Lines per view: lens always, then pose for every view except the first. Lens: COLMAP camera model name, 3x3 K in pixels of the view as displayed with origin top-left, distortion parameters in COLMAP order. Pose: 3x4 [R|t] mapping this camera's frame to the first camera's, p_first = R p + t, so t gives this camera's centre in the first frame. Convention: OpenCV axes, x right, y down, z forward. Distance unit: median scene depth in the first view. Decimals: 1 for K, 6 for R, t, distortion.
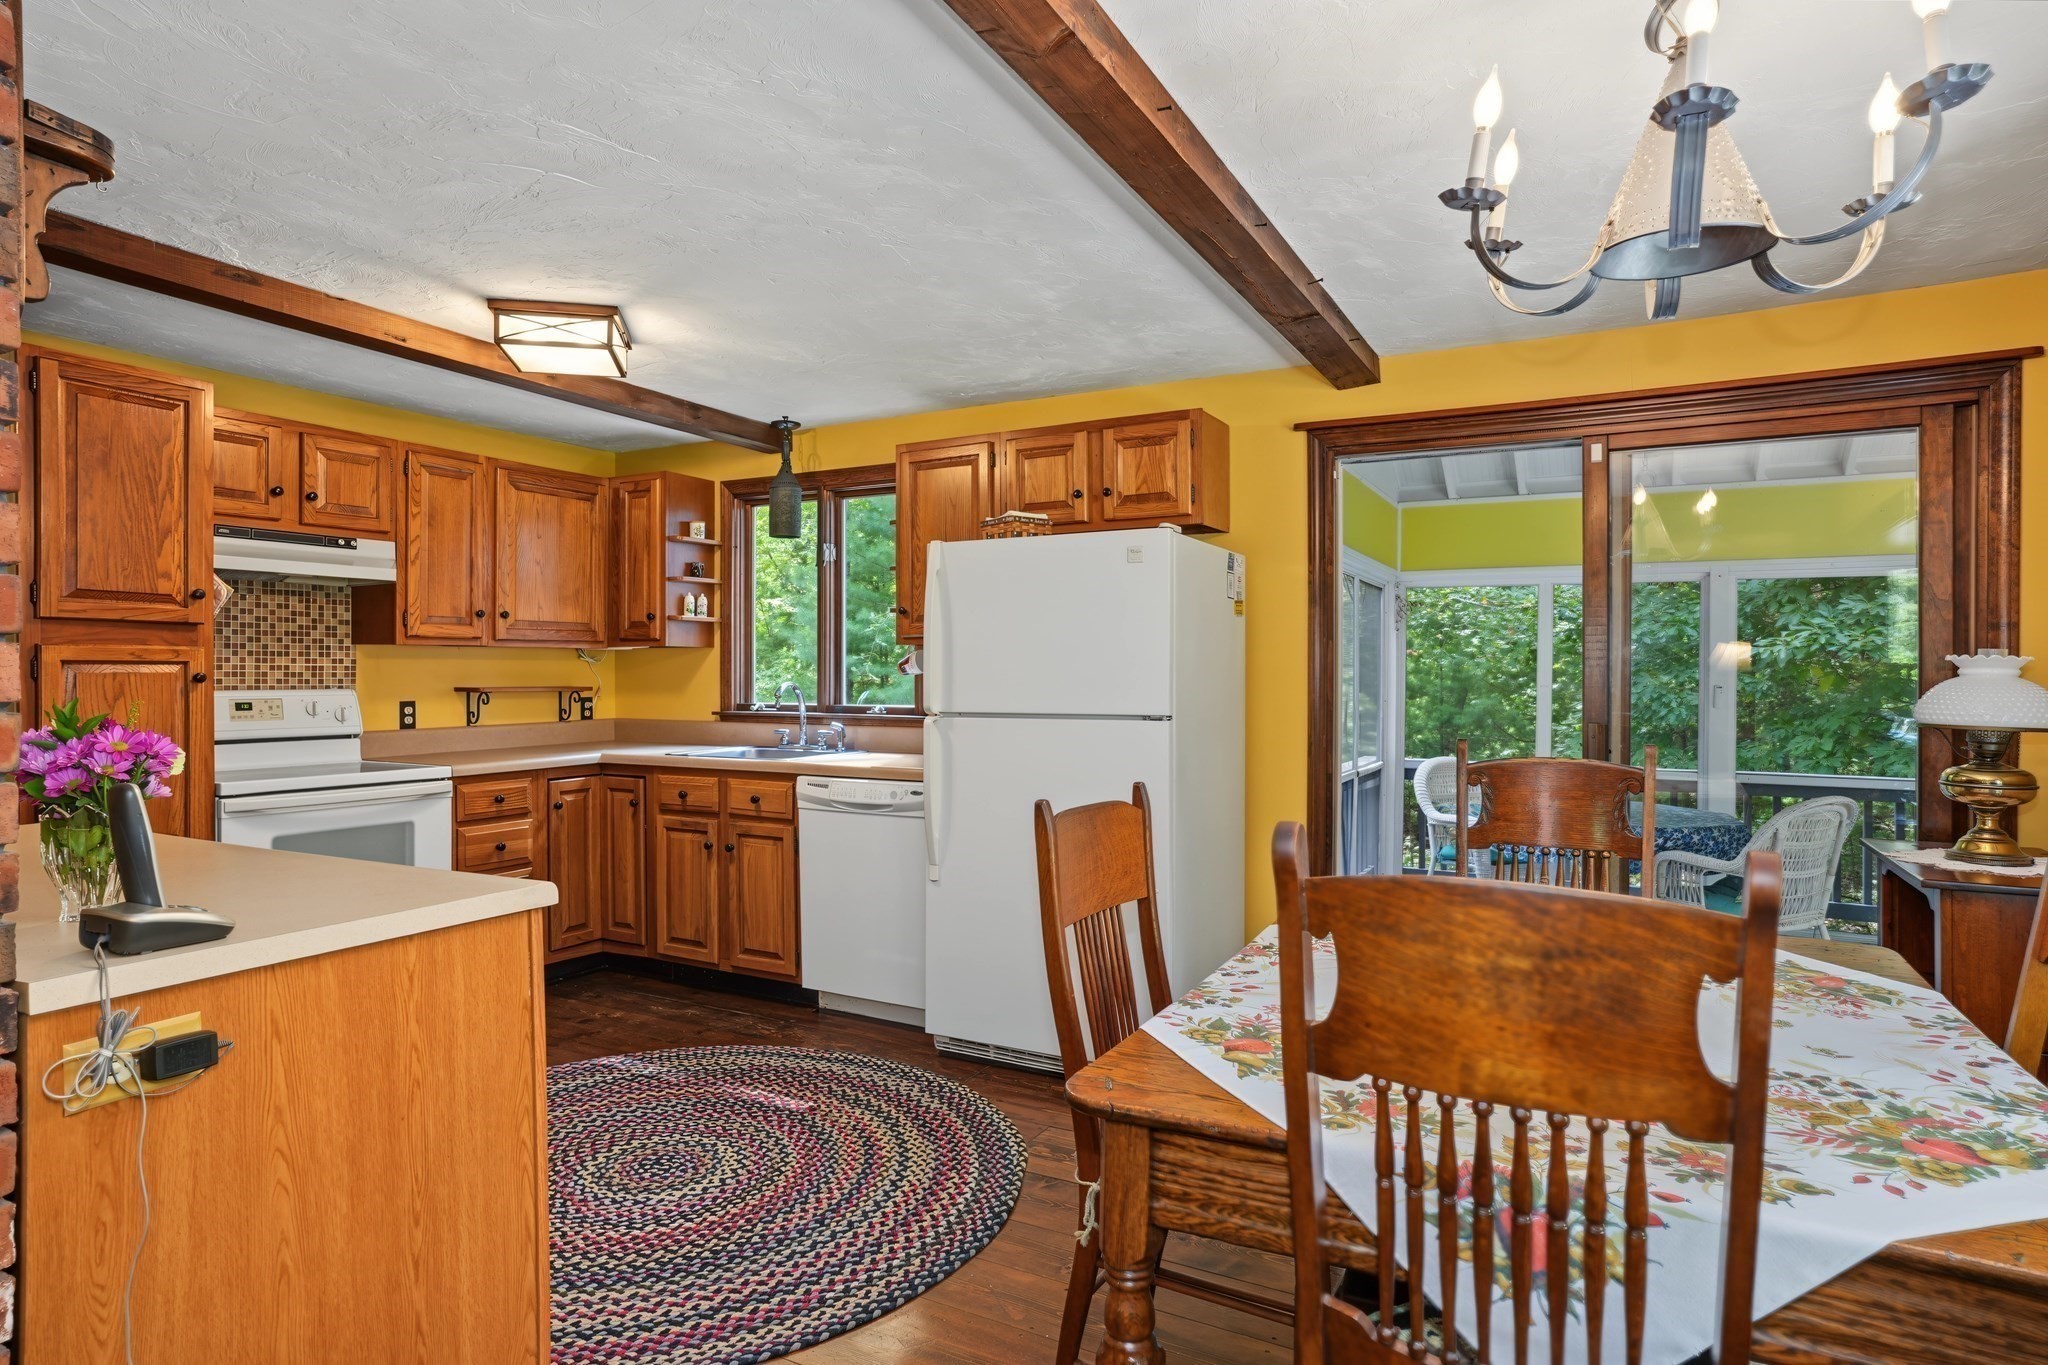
lens RADIAL K [[1128.6, 0, 1023.7], [0, 1128.6, 670.8], [0, 0, 1]] dist [-0.047957, 0.033357]
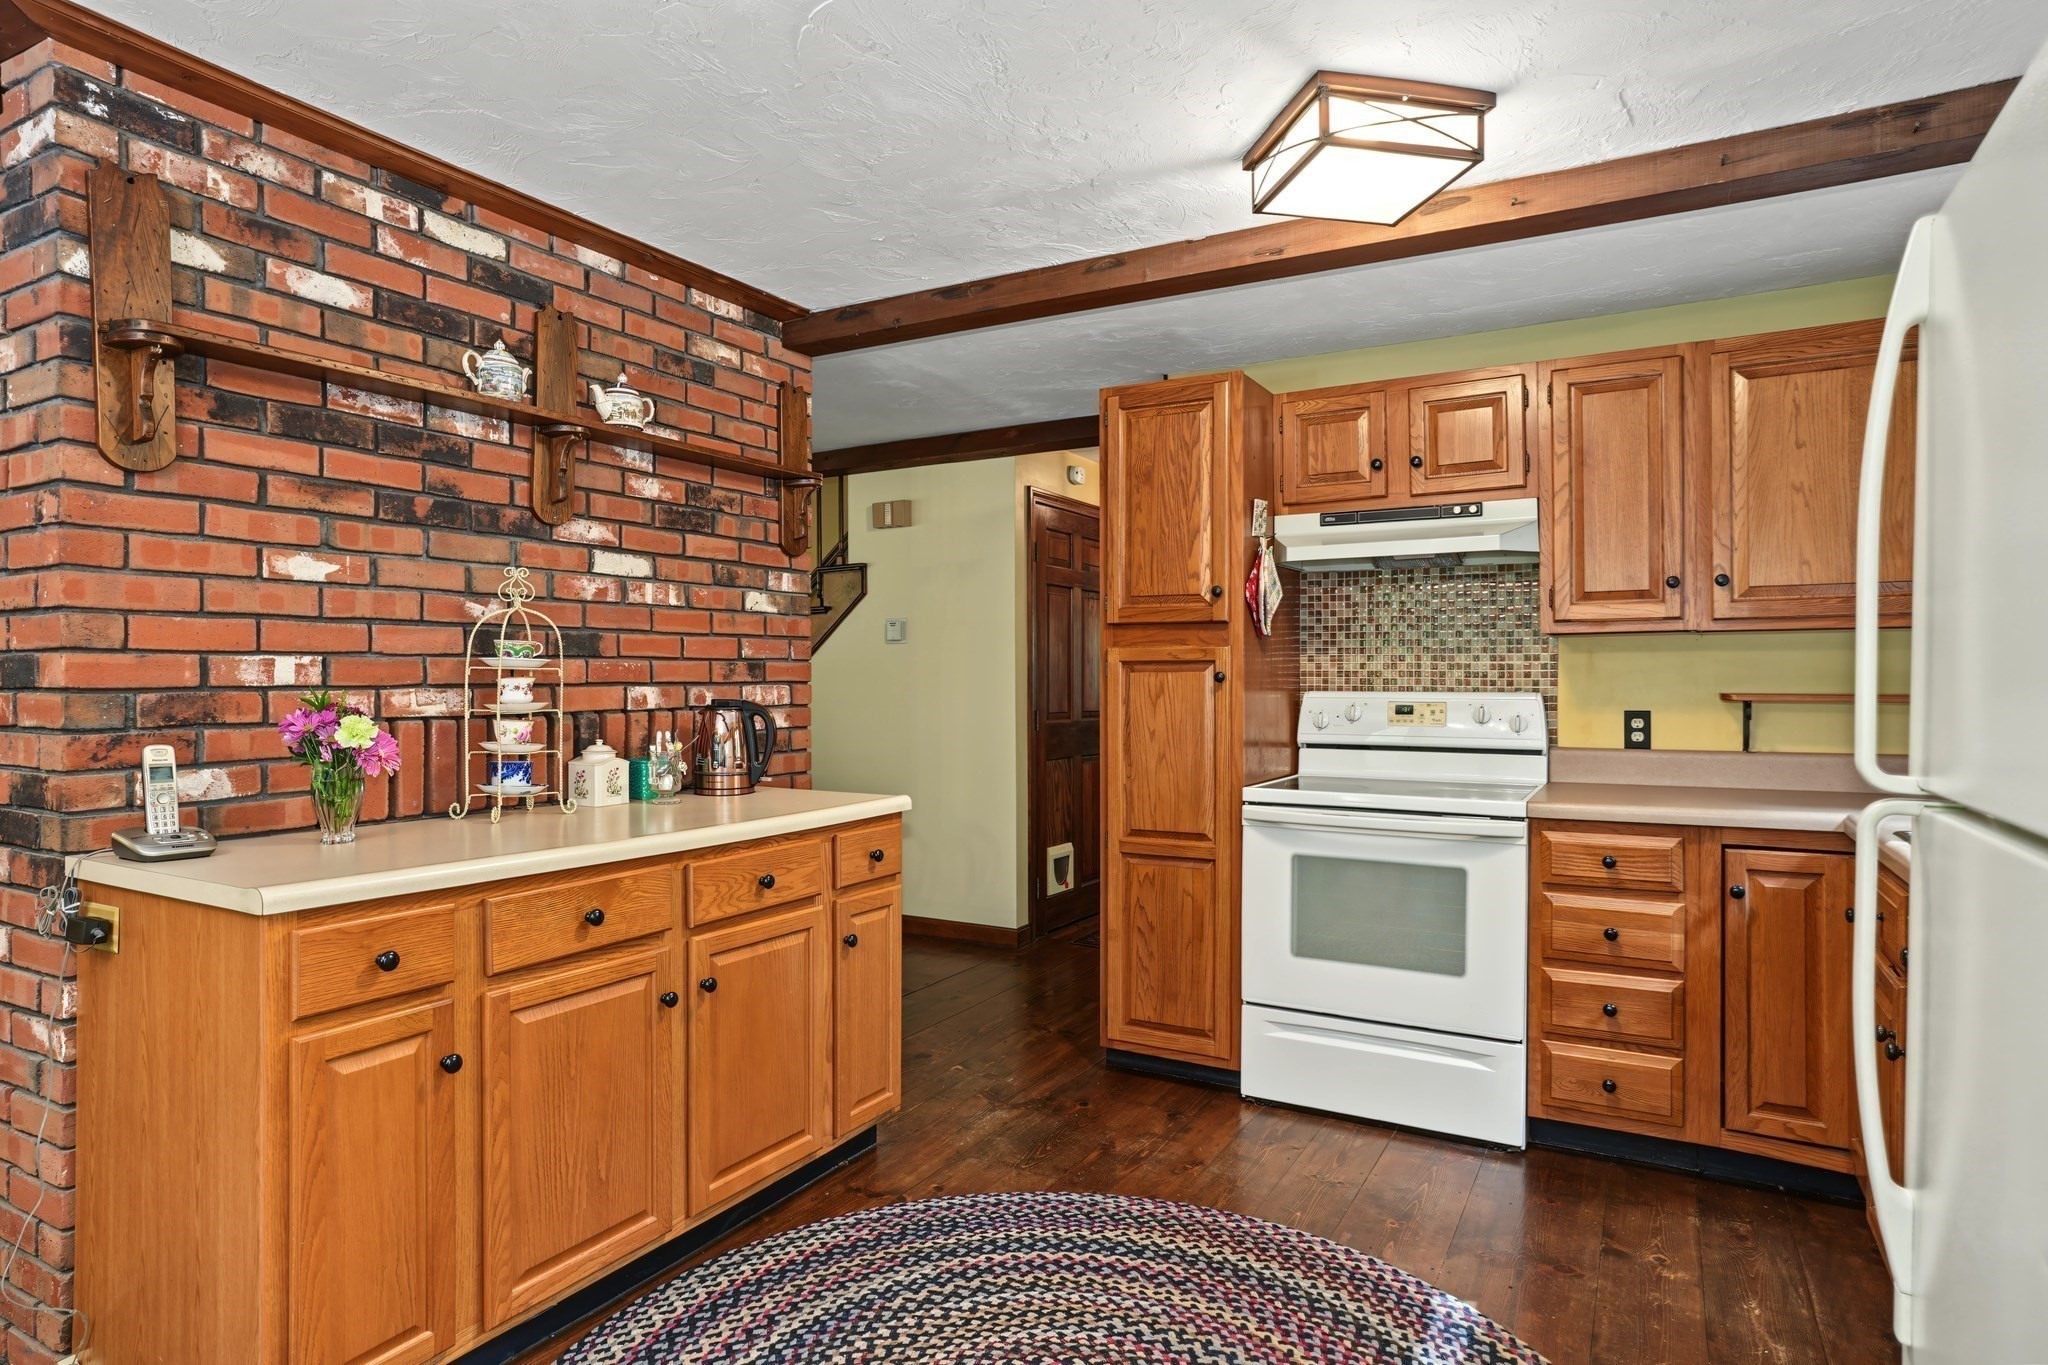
lens RADIAL K [[1120.0, 0, 1022.4], [0, 1120.0, 689.1], [0, 0, 1]] dist [-0.049219, 0.034555]
pose [[-0.025865, 0.010183, -0.999614, 0.202293], [0.002248, 0.999946, 0.010128, 0.005465], [0.999663, -0.001985, -0.025886, 0.699620]]
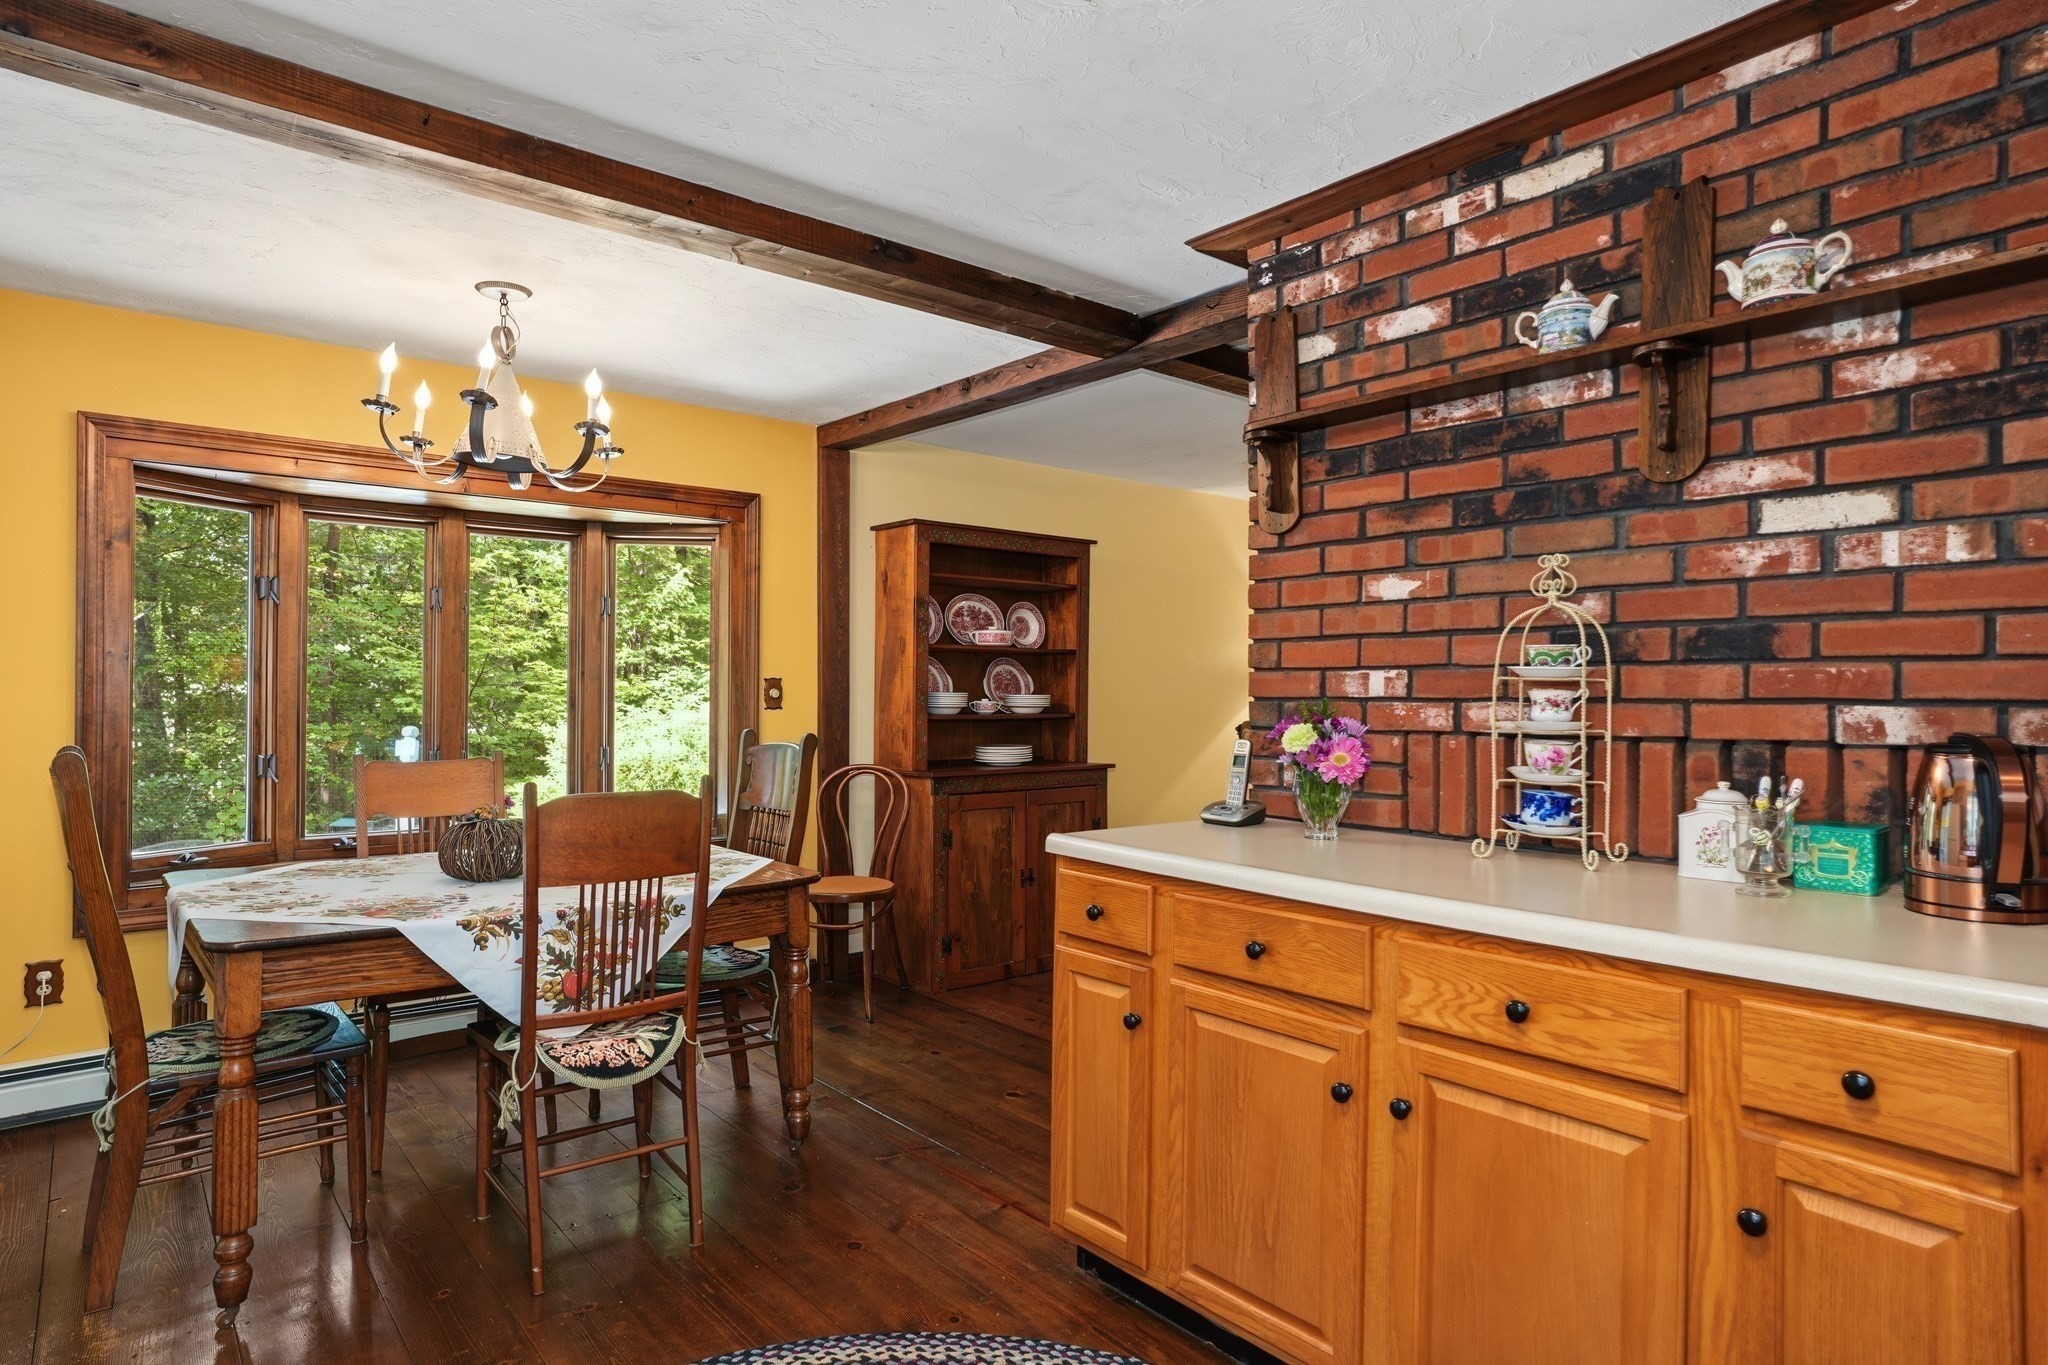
lens RADIAL K [[1143.2, 0, 1024.0], [0, 1143.2, 682.5], [0, 0, 1]] dist [-0.042170, 0.035091]
pose [[-0.928249, -0.002163, 0.371954, -0.382998], [-0.006245, 0.999933, -0.009770, 0.007693], [-0.371908, -0.011392, -0.928200, 0.969777]]
